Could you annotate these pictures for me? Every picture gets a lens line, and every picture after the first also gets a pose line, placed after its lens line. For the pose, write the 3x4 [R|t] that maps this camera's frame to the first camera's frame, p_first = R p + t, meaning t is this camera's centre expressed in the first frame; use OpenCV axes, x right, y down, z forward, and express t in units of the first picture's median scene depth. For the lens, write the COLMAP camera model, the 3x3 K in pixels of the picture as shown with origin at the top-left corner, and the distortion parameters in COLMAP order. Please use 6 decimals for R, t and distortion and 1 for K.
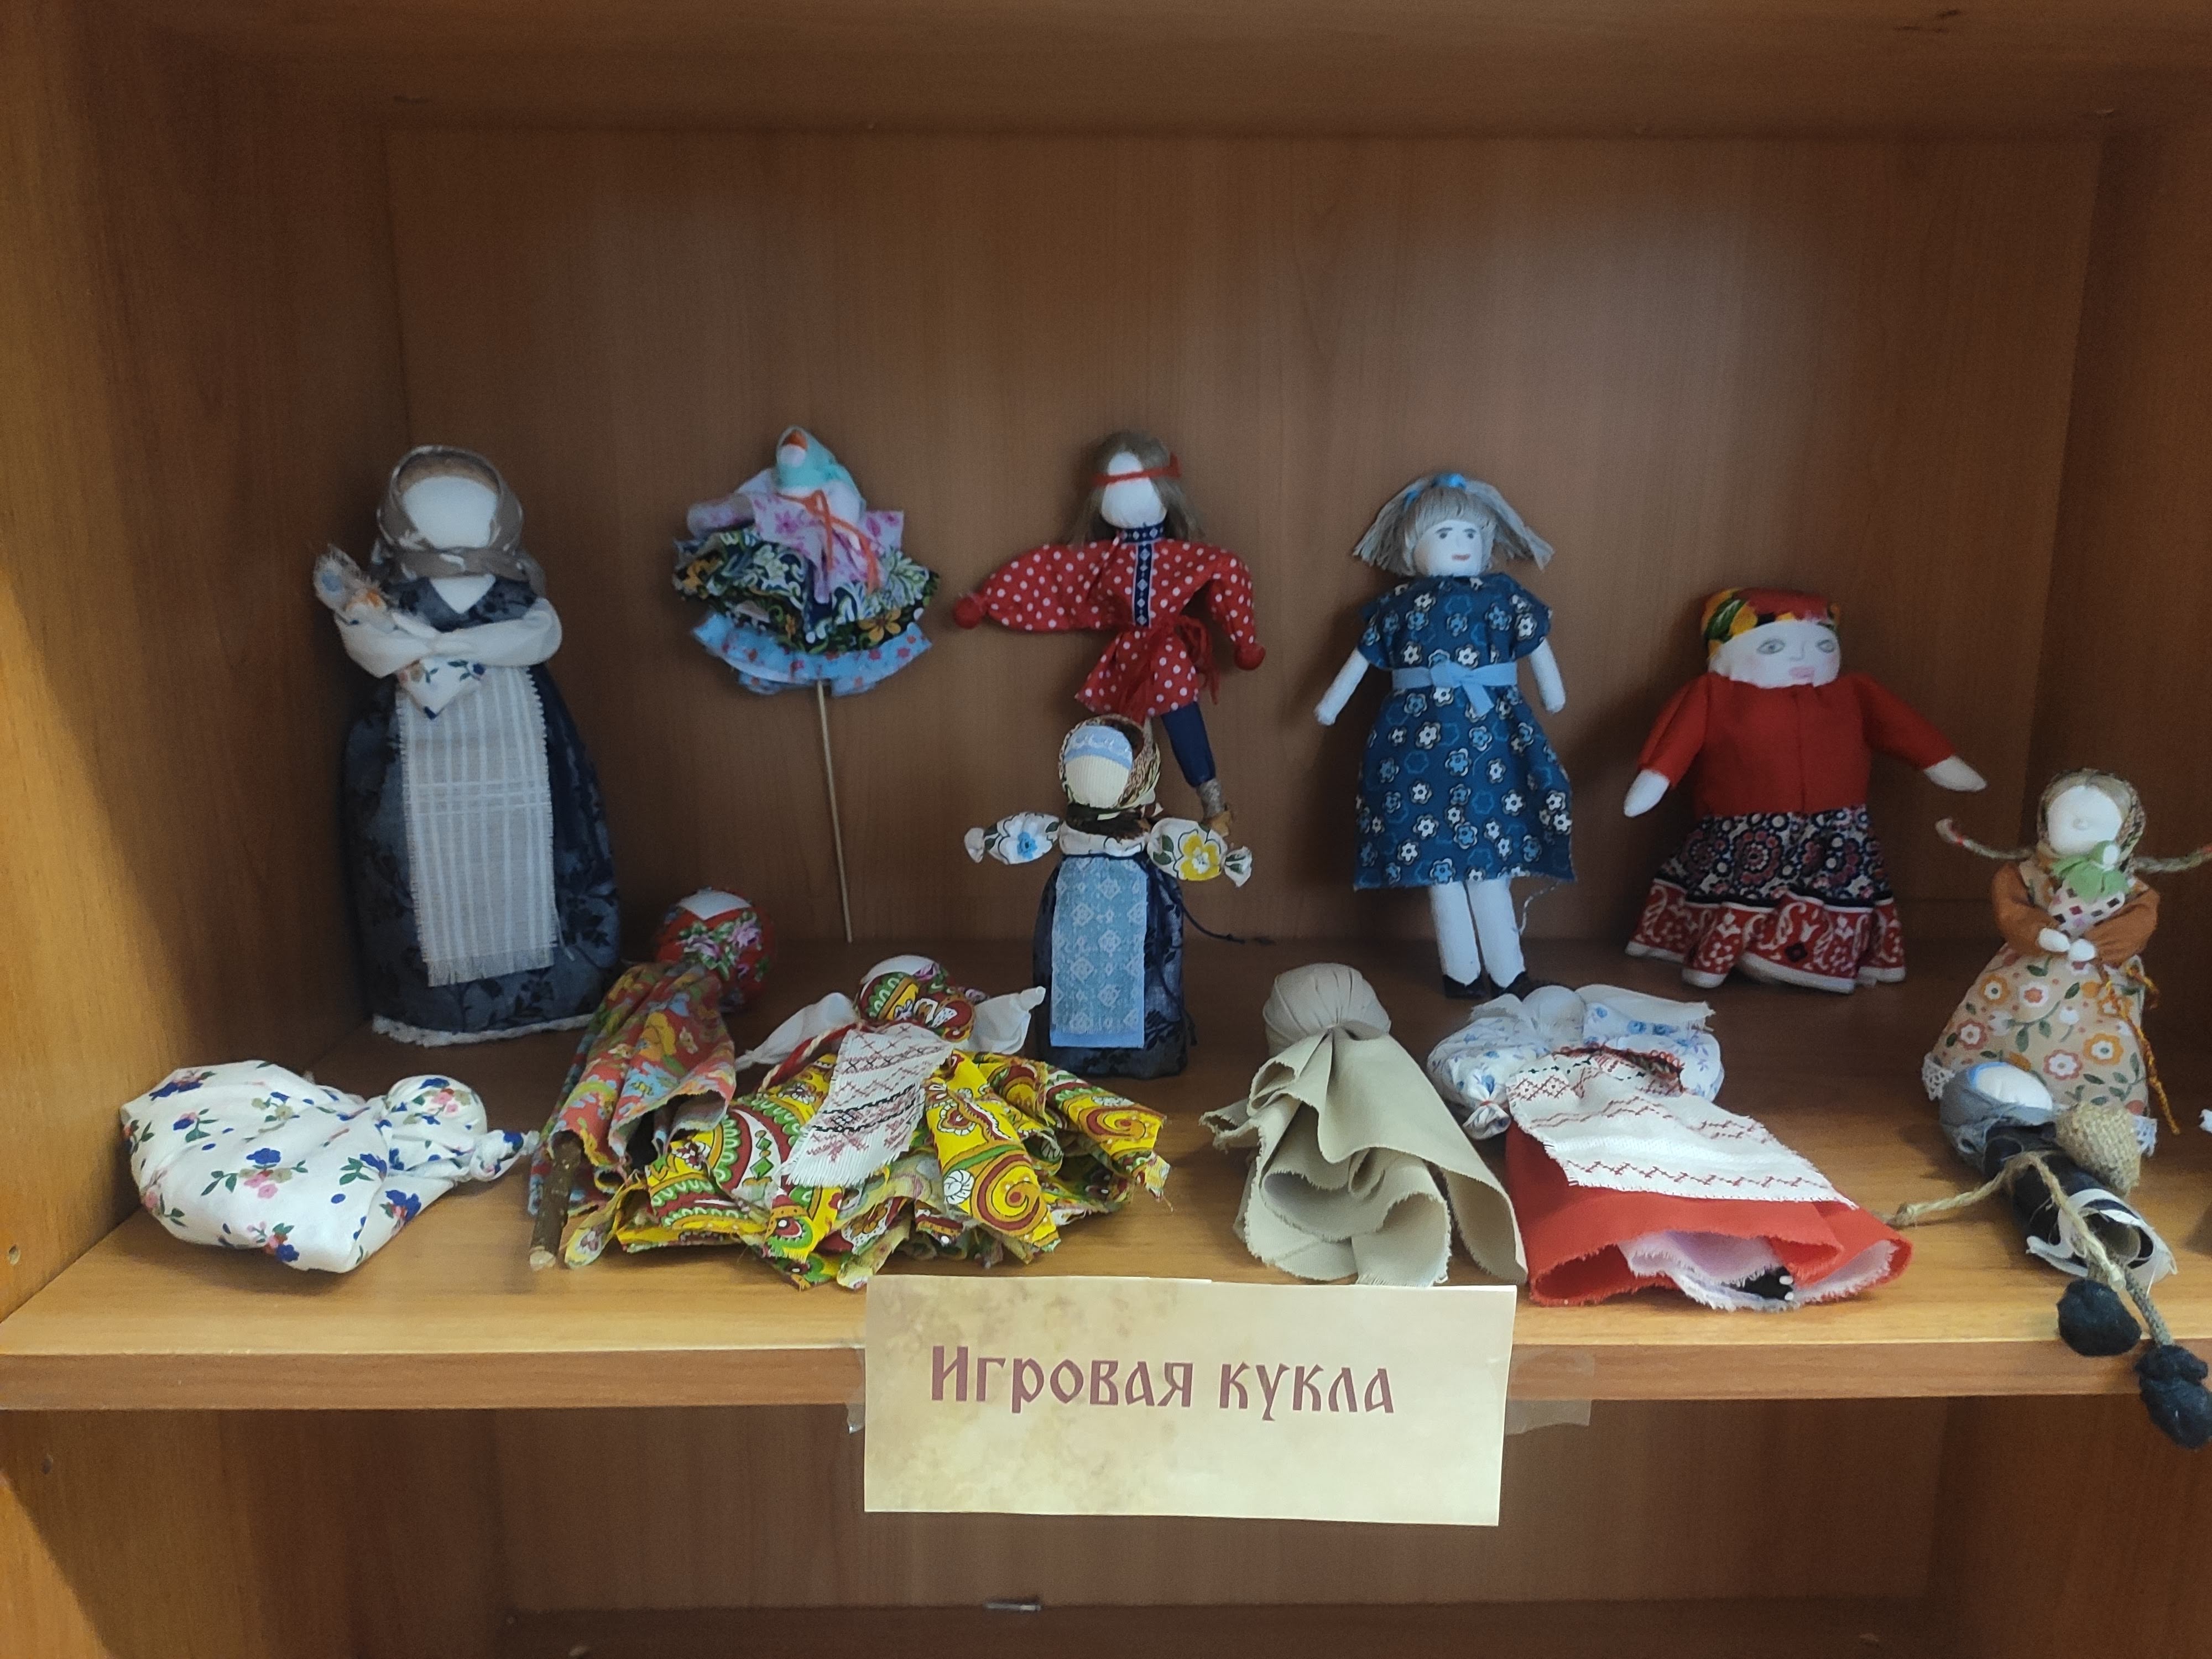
lens RADIAL K [[1653.9, 0, 1103.6], [0, 1653.9, 820.1], [0, 0, 1]] dist [0.079540, -0.109268]
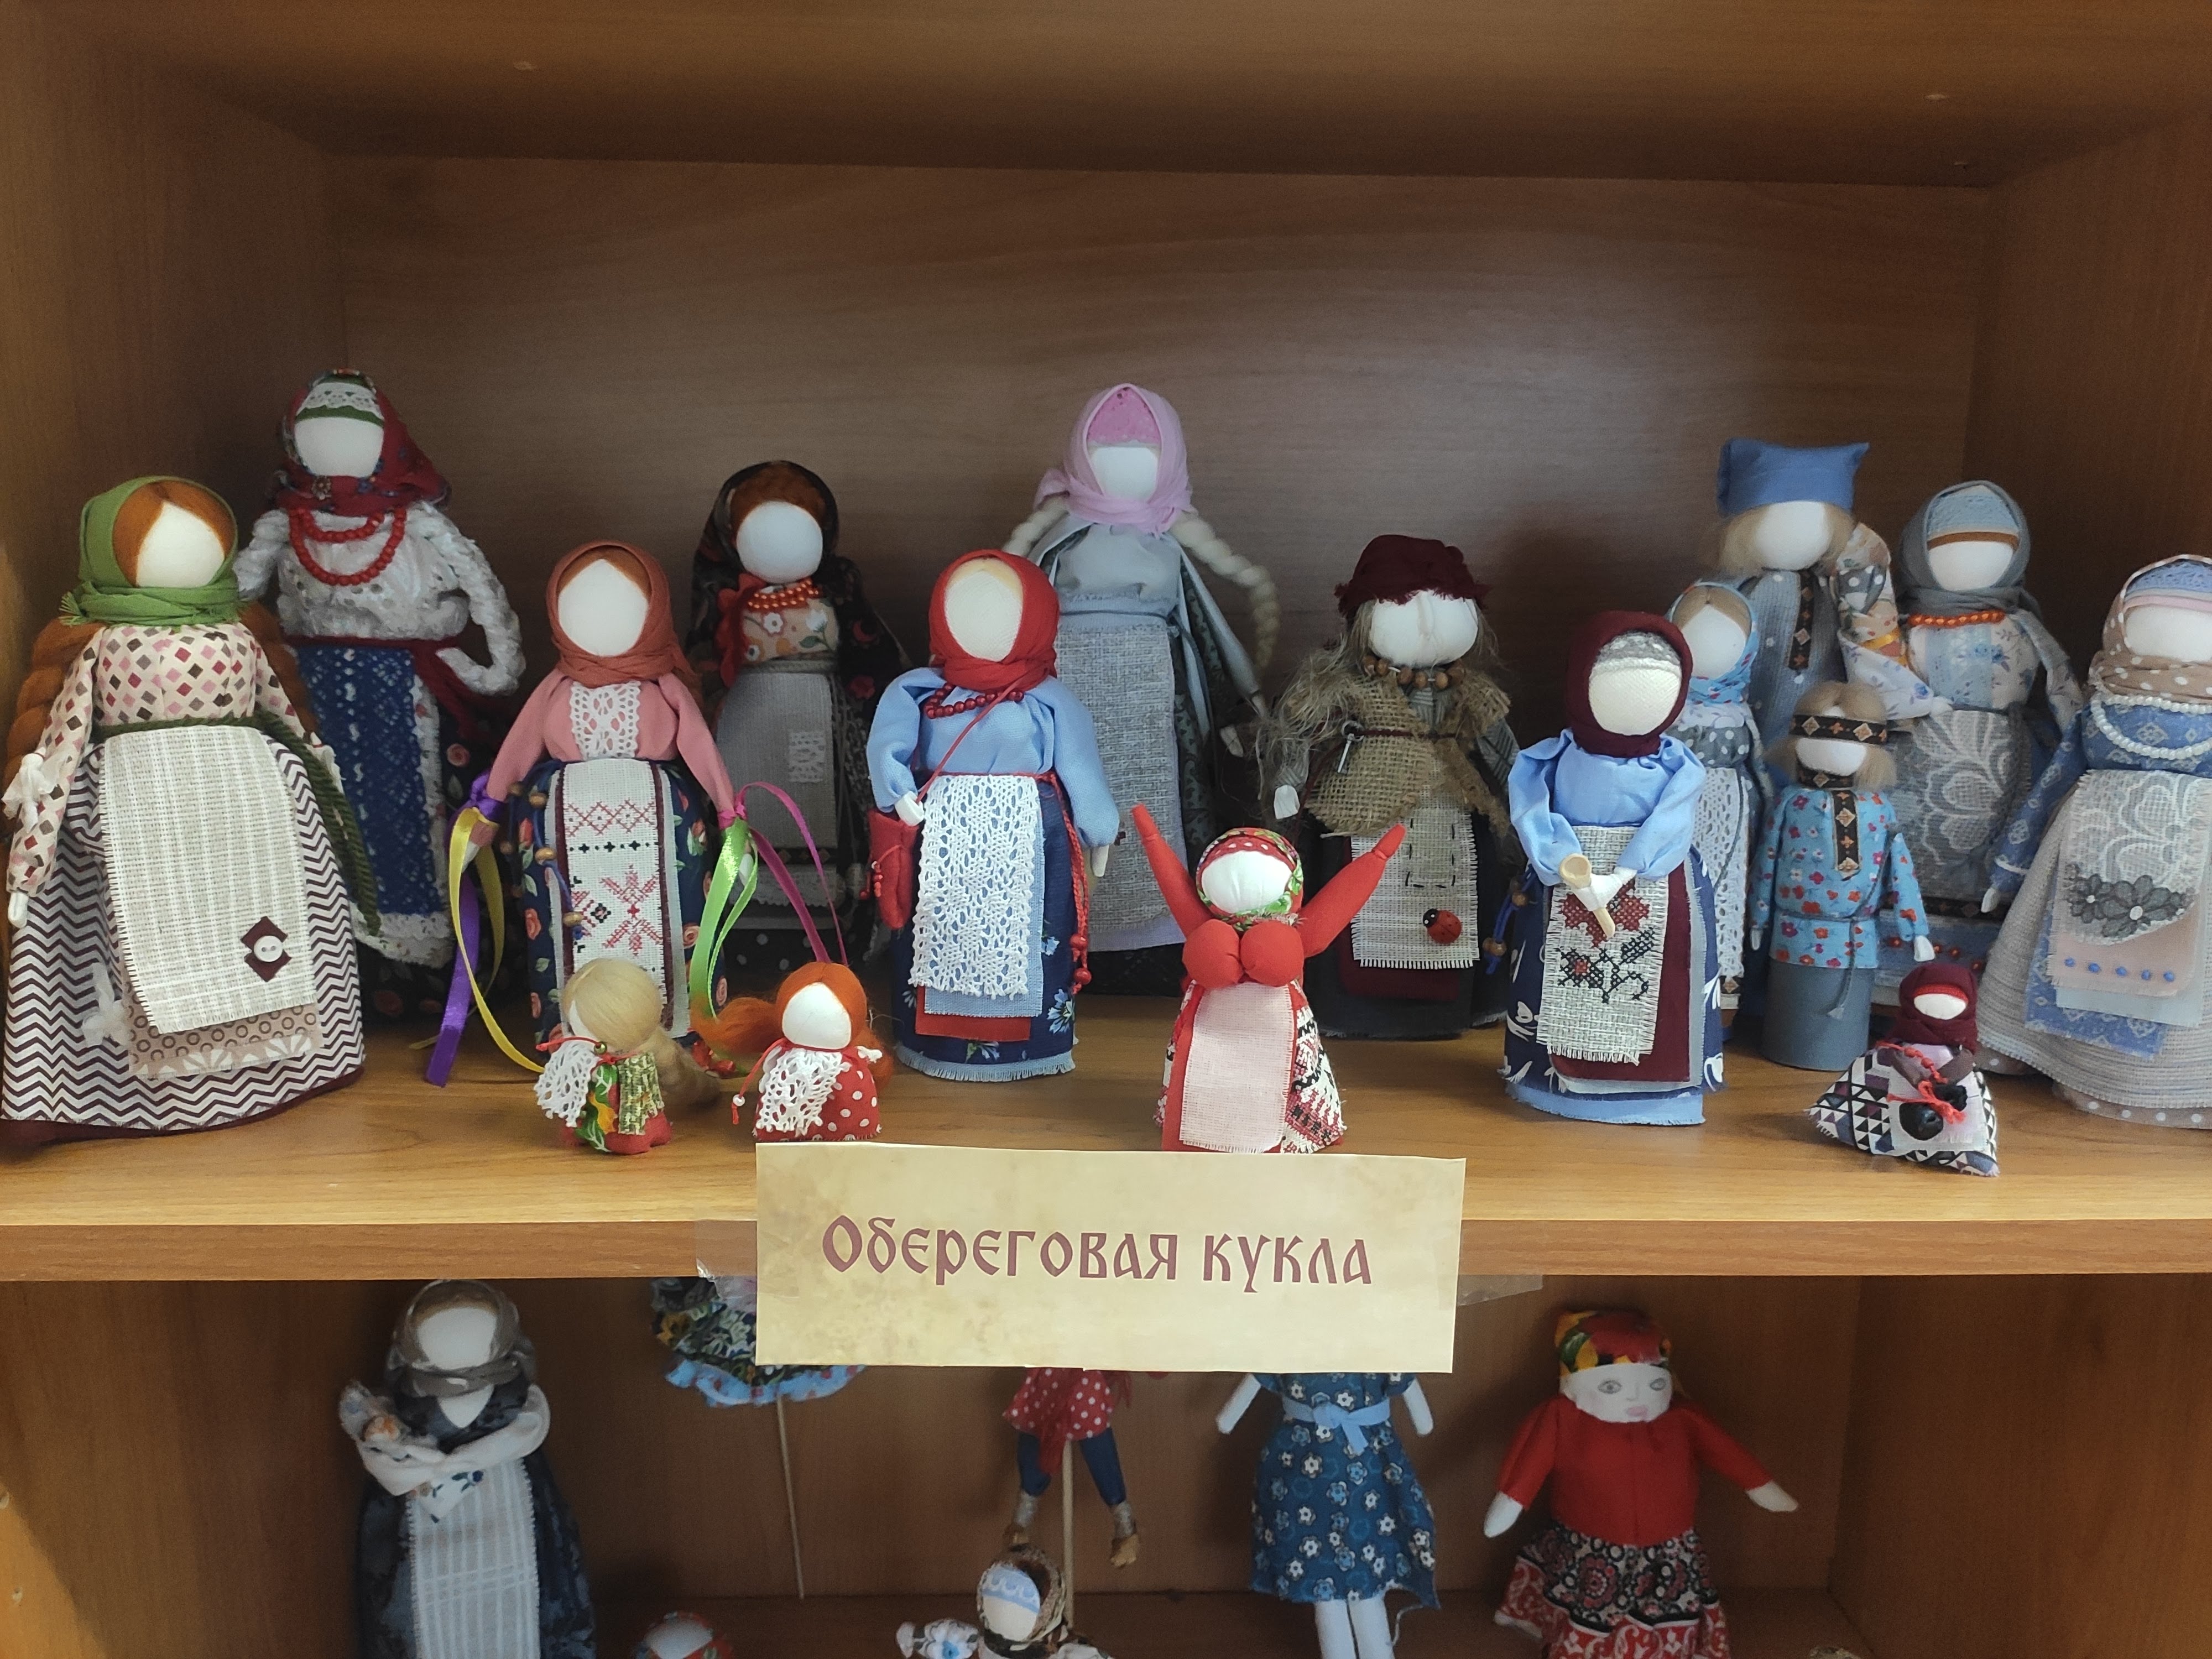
lens RADIAL K [[1640.1, 0, 1106.0], [0, 1640.1, 829.5], [0, 0, 1]] dist [0.091686, -0.160488]
pose [[0.999957, 0.005256, 0.007640, 0.044293], [-0.004975, 0.999328, -0.036318, -0.451914], [-0.007826, 0.036278, 0.999311, -0.151614]]
